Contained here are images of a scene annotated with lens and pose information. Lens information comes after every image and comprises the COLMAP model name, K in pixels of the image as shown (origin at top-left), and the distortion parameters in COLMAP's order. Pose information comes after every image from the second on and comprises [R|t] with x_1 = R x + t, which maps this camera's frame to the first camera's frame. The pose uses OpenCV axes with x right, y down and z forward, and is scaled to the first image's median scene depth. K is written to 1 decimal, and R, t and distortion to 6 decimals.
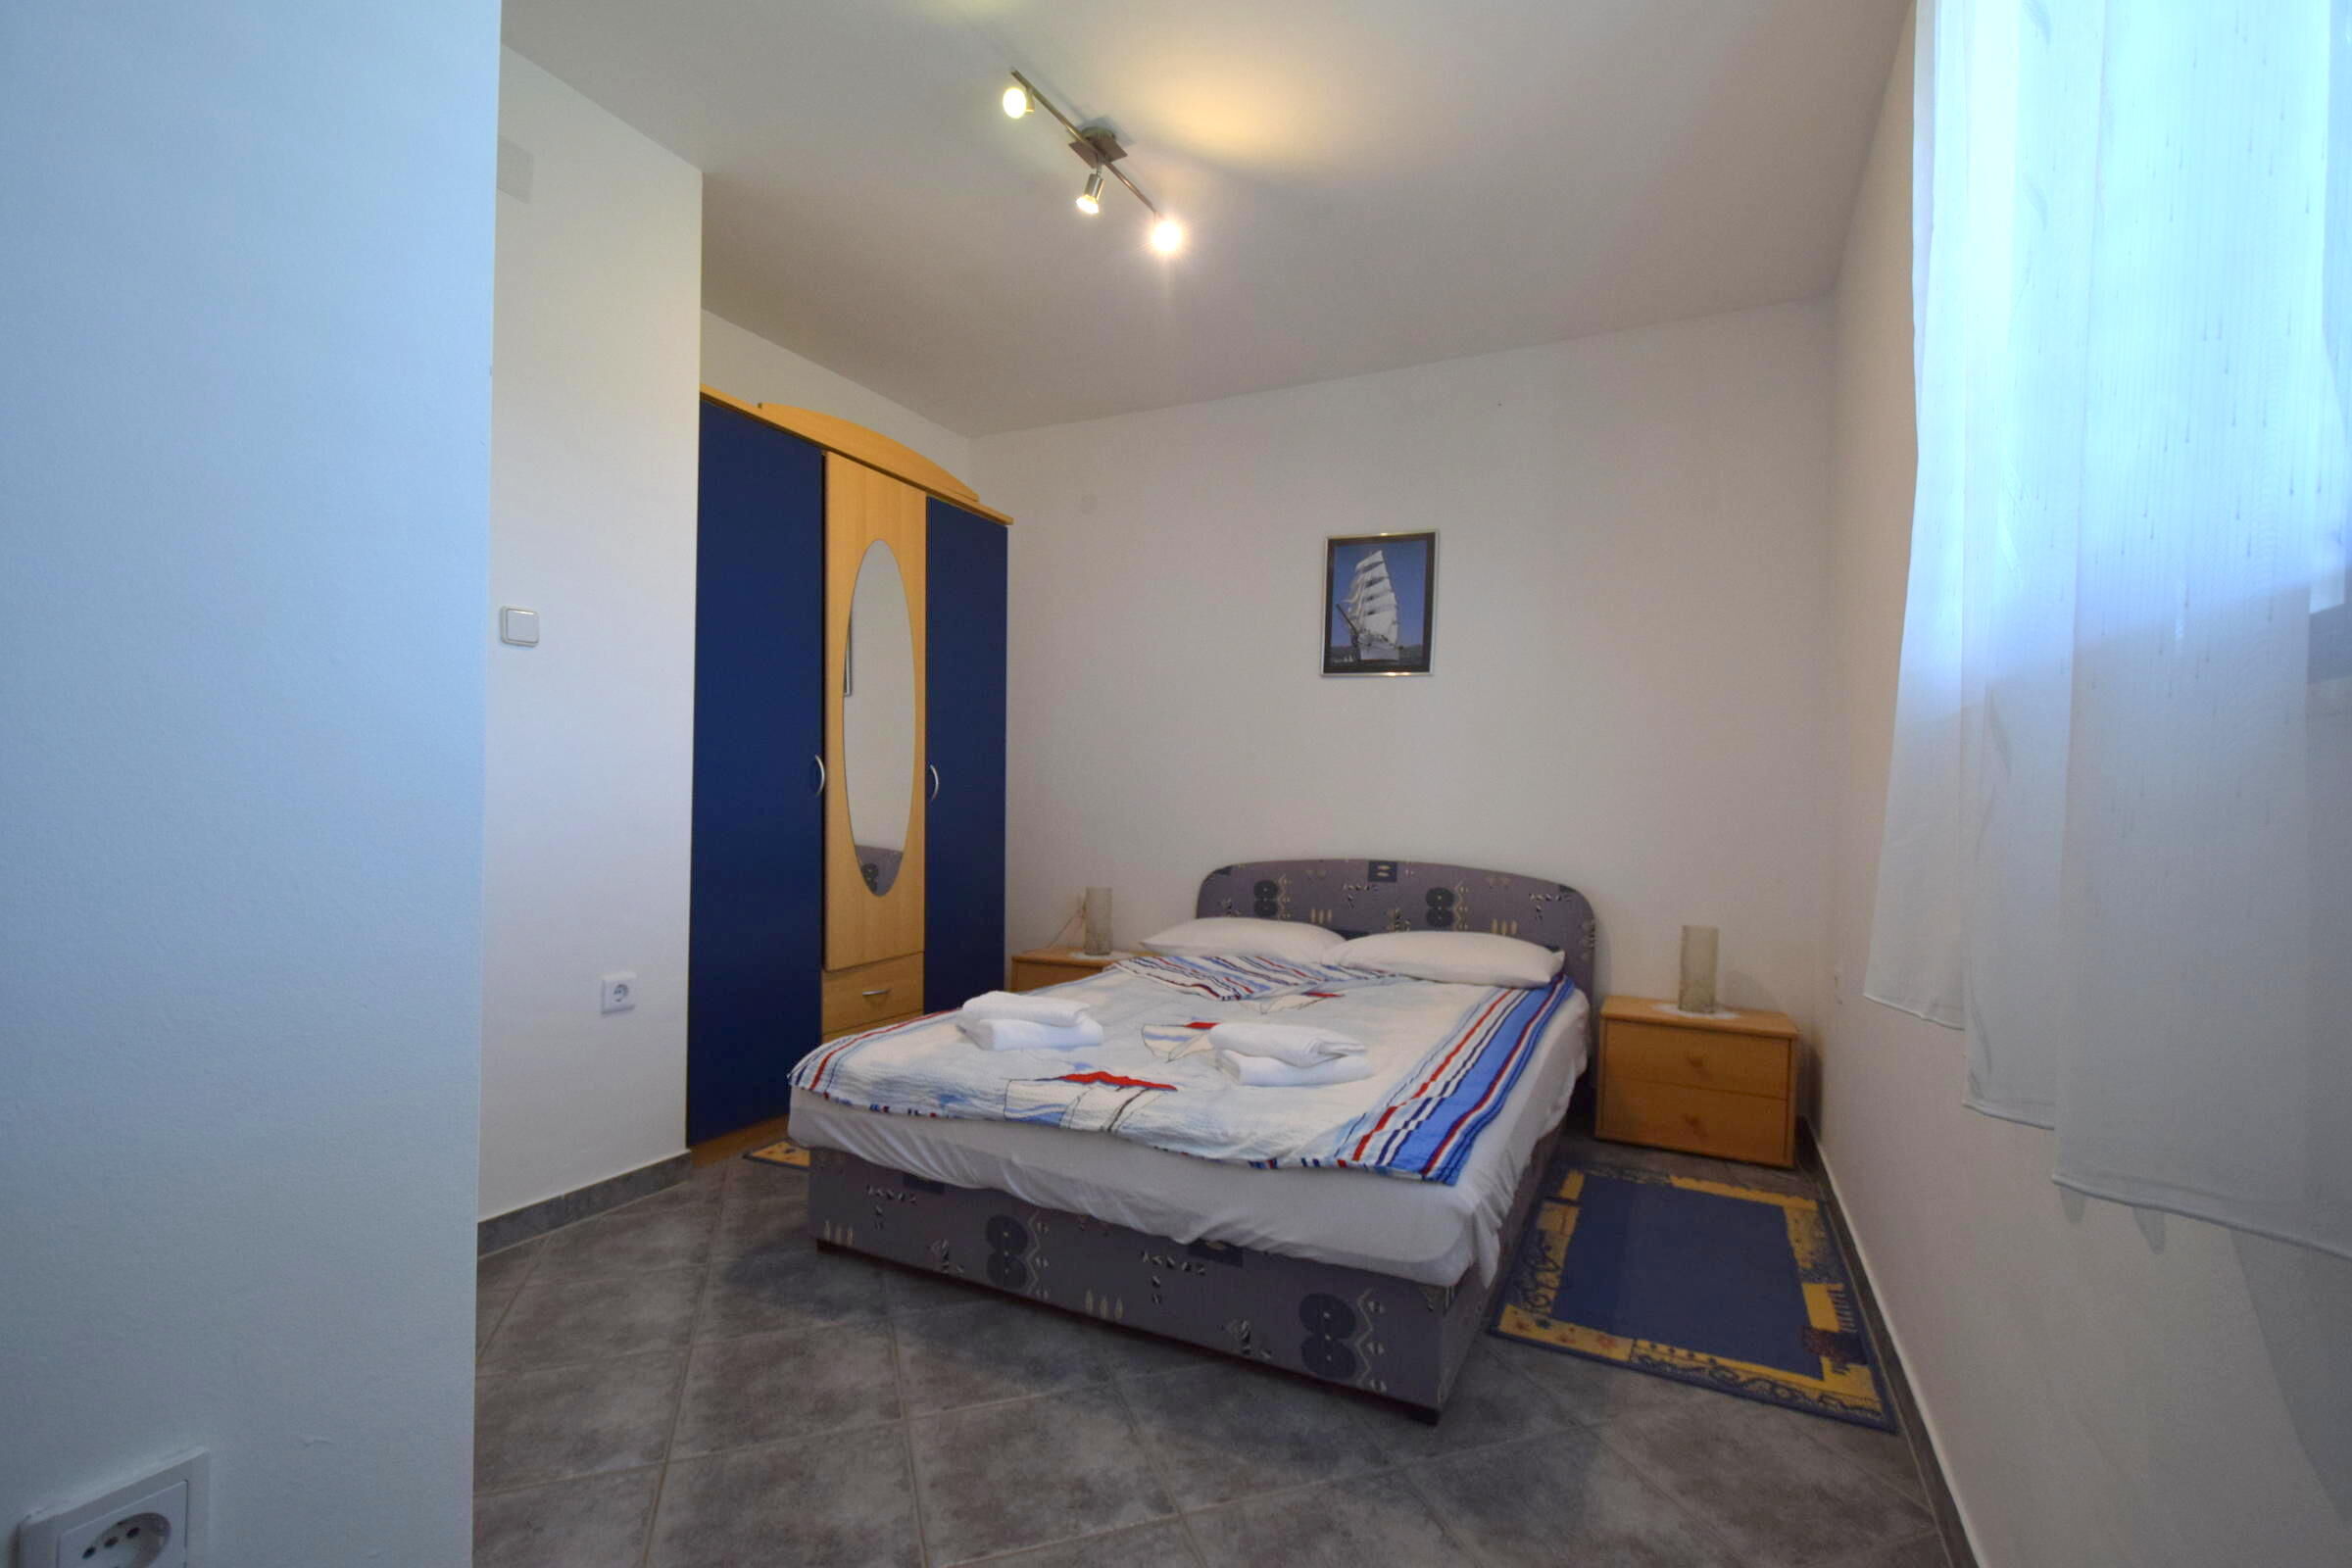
lens RADIAL K [[1042.7, 0, 1182.8], [0, 1042.7, 815.3], [0, 0, 1]] dist [0.004333, -0.005509]
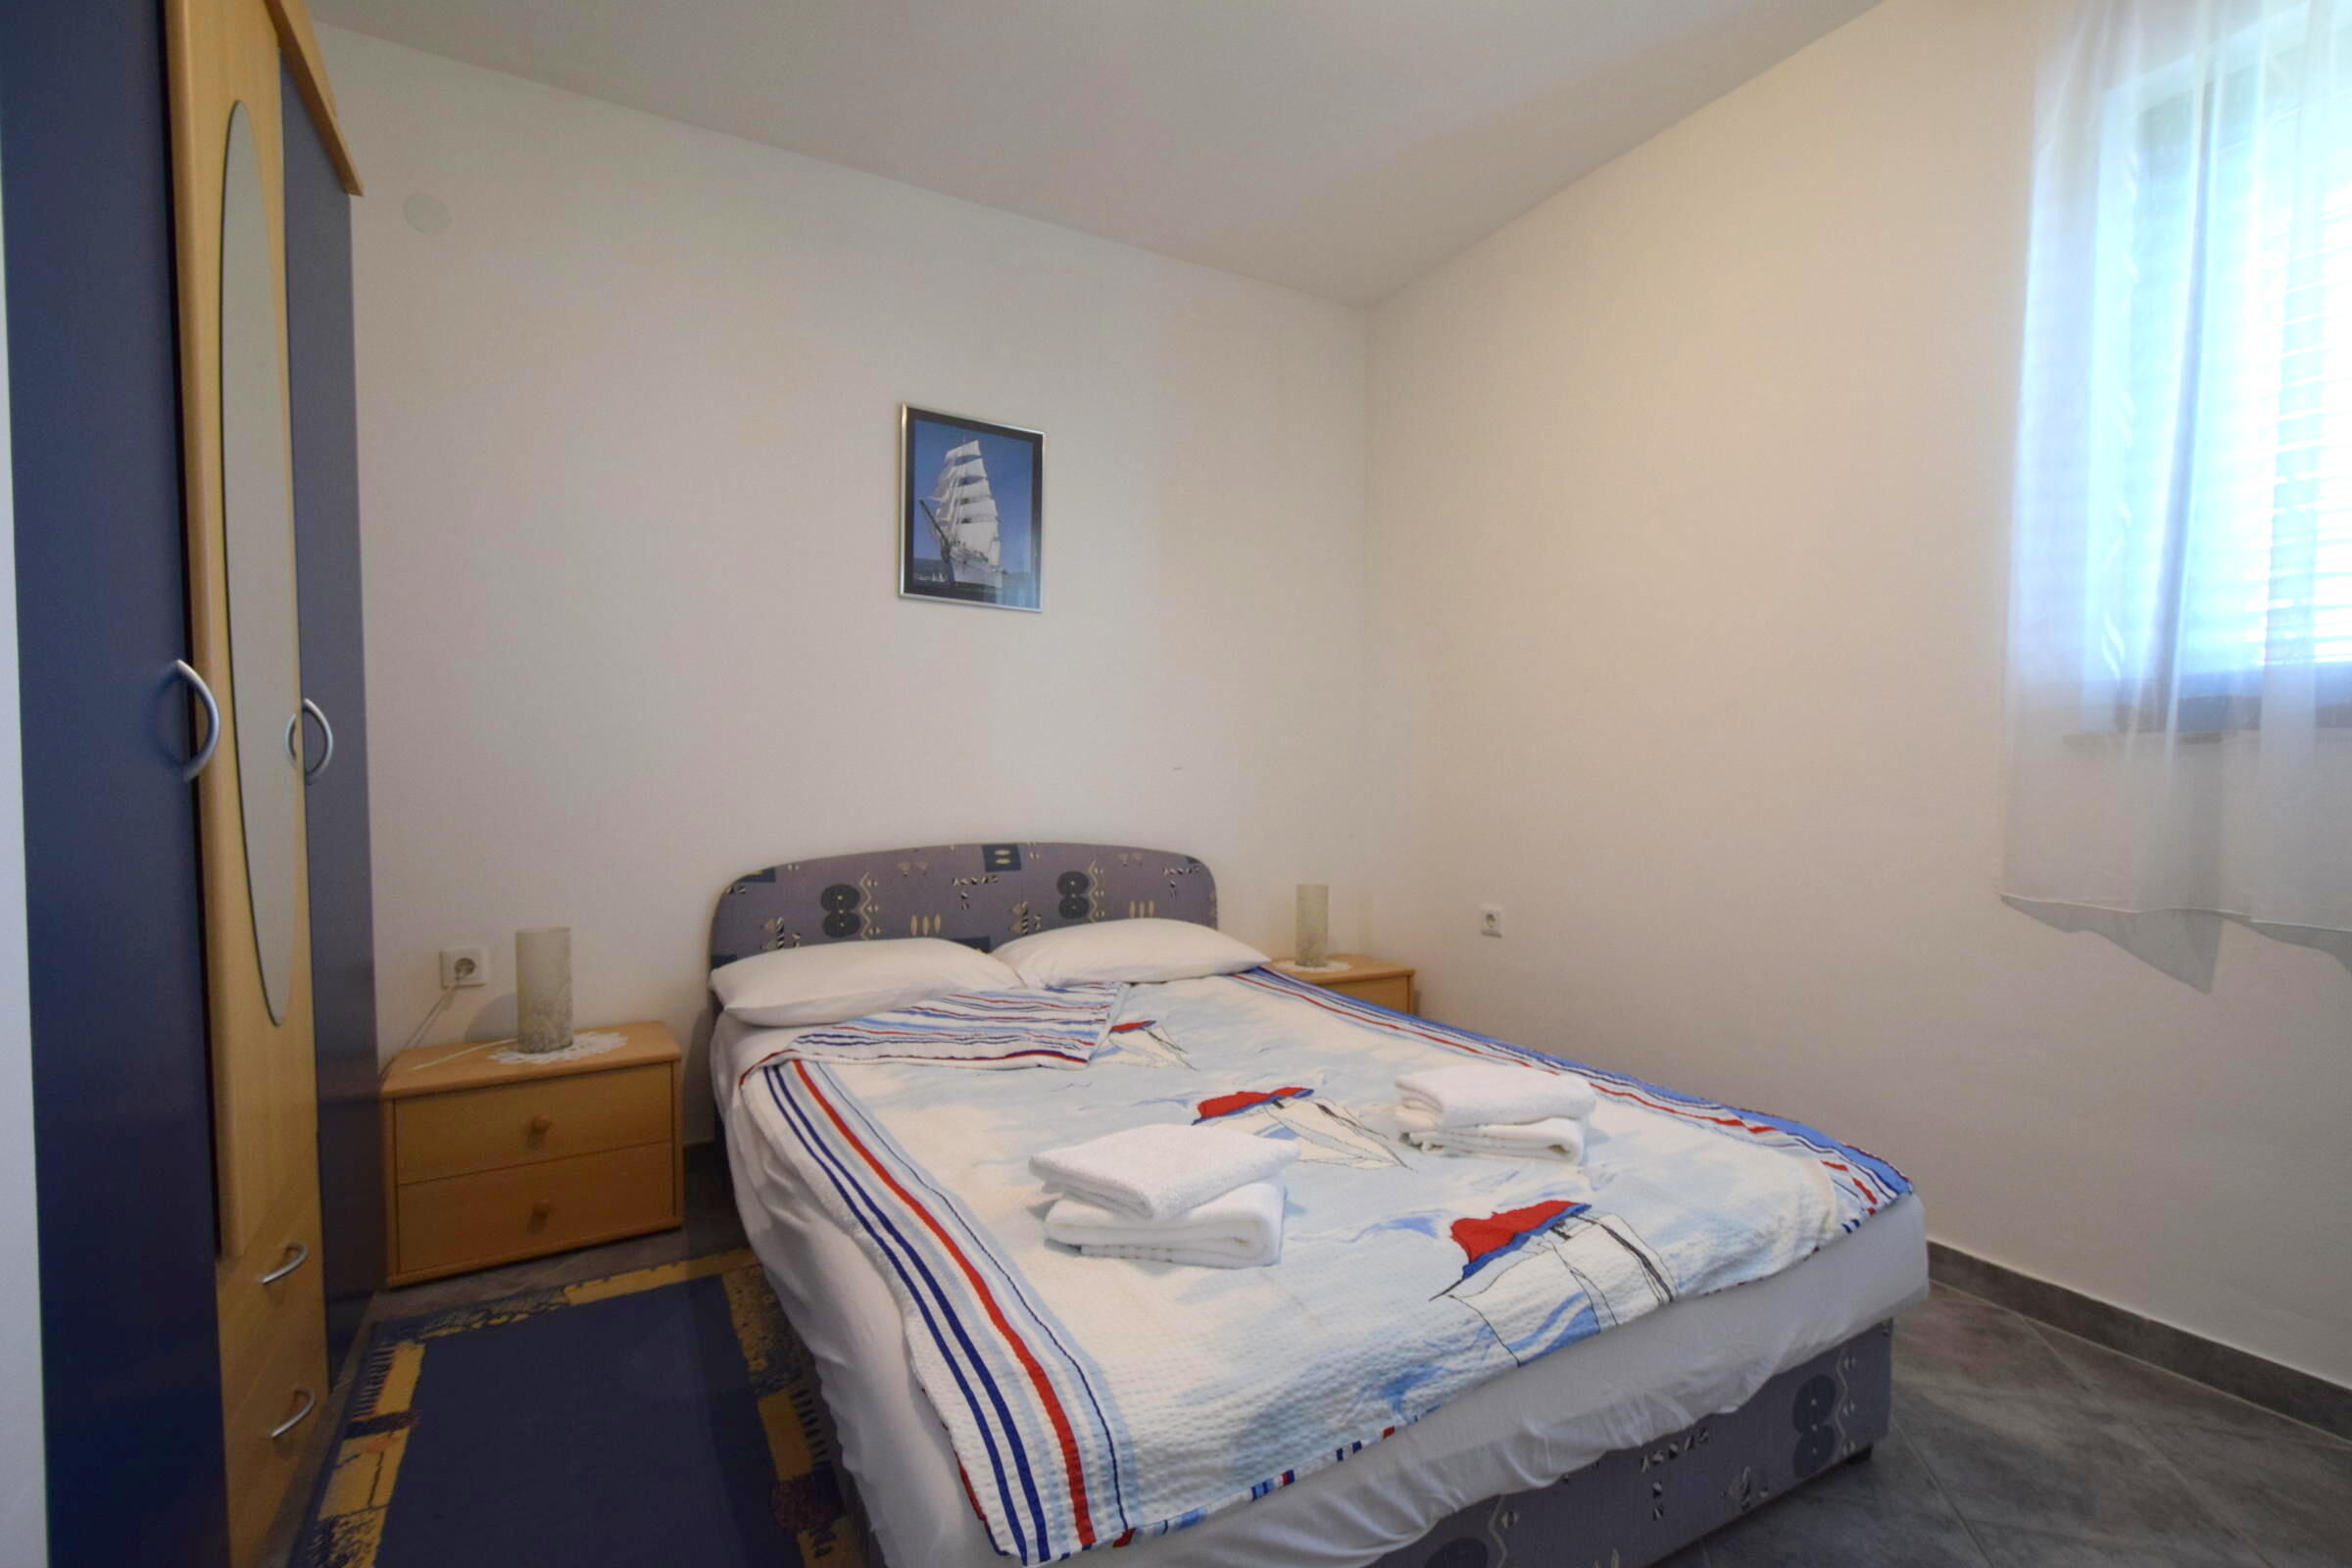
lens RADIAL K [[1042.7, 0, 1182.8], [0, 1042.7, 815.3], [0, 0, 1]] dist [0.004333, -0.005509]
pose [[0.575152, -0.050456, 0.816489, -0.366887], [0.017697, 0.998630, 0.049246, -0.014108], [-0.817855, -0.013874, 0.575257, 0.434807]]
